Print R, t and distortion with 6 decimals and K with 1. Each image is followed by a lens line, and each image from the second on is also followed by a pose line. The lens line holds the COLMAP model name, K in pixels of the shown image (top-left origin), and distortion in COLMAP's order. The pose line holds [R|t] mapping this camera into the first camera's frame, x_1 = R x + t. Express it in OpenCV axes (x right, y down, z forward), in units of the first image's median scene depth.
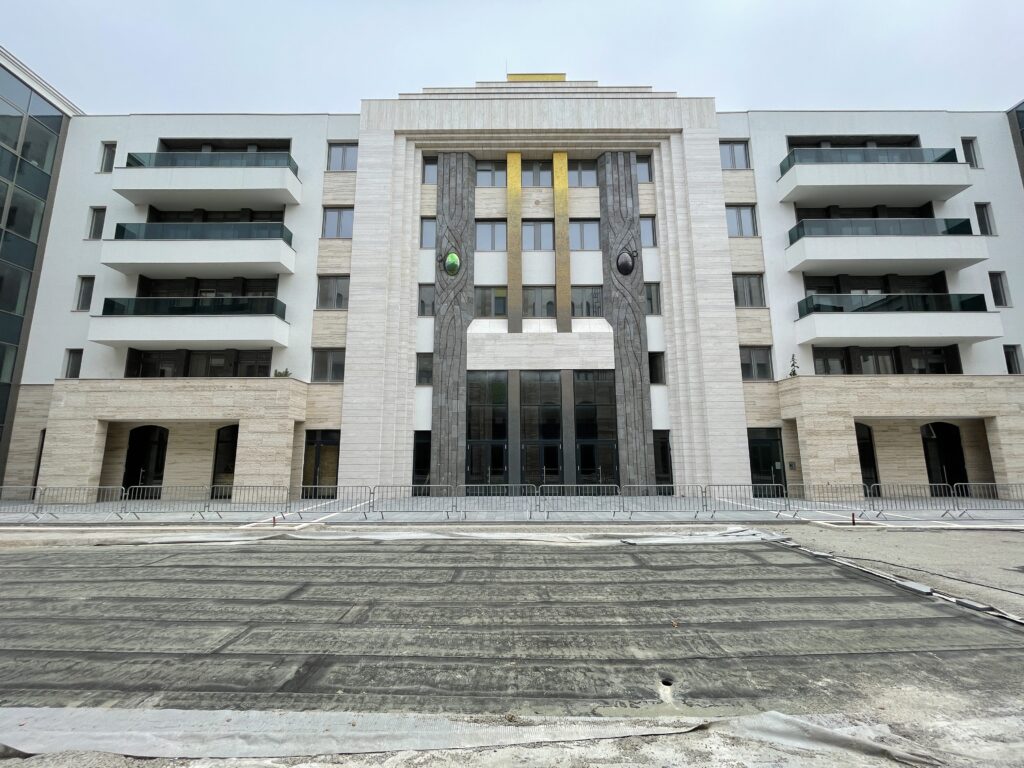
lens RADIAL K [[412.9, 0, 508.5], [0, 412.9, 390.7], [0, 0, 1]] dist [-0.002977, 0.000354]
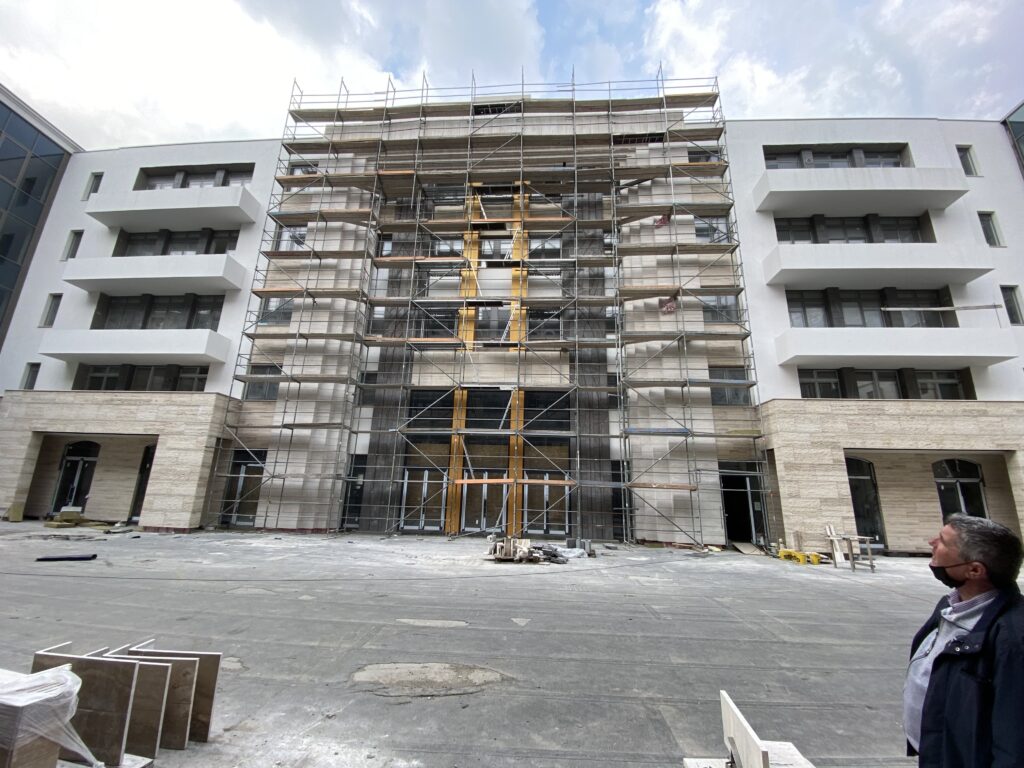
lens RADIAL K [[420.1, 0, 507.5], [0, 420.1, 384.4], [0, 0, 1]] dist [-0.019479, -0.002946]
pose [[0.996950, 0.013431, -0.076880, 0.216851], [-0.021118, 0.994757, -0.100065, 0.031365], [0.075132, 0.101383, 0.992006, 0.101524]]
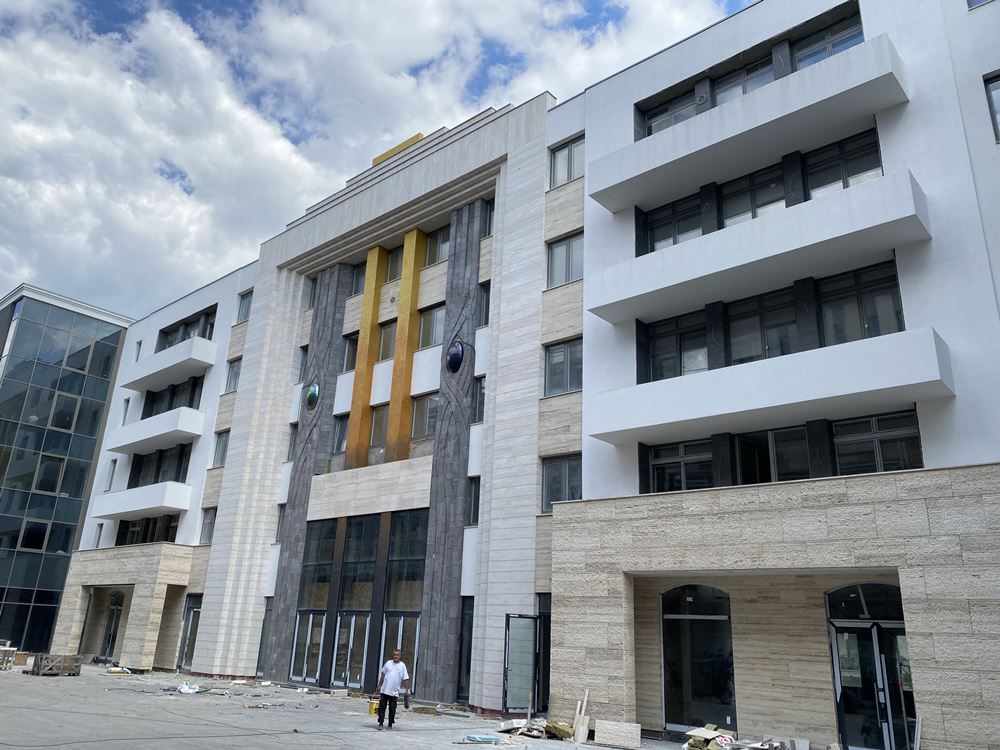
lens RADIAL K [[752.6, 0, 499.0], [0, 752.6, 382.3], [0, 0, 1]] dist [0.031955, -0.028609]
pose [[0.753232, -0.174931, -0.634067, 1.371289], [0.054690, 0.977305, -0.204657, 0.011119], [0.655477, 0.119477, 0.745704, 0.089183]]
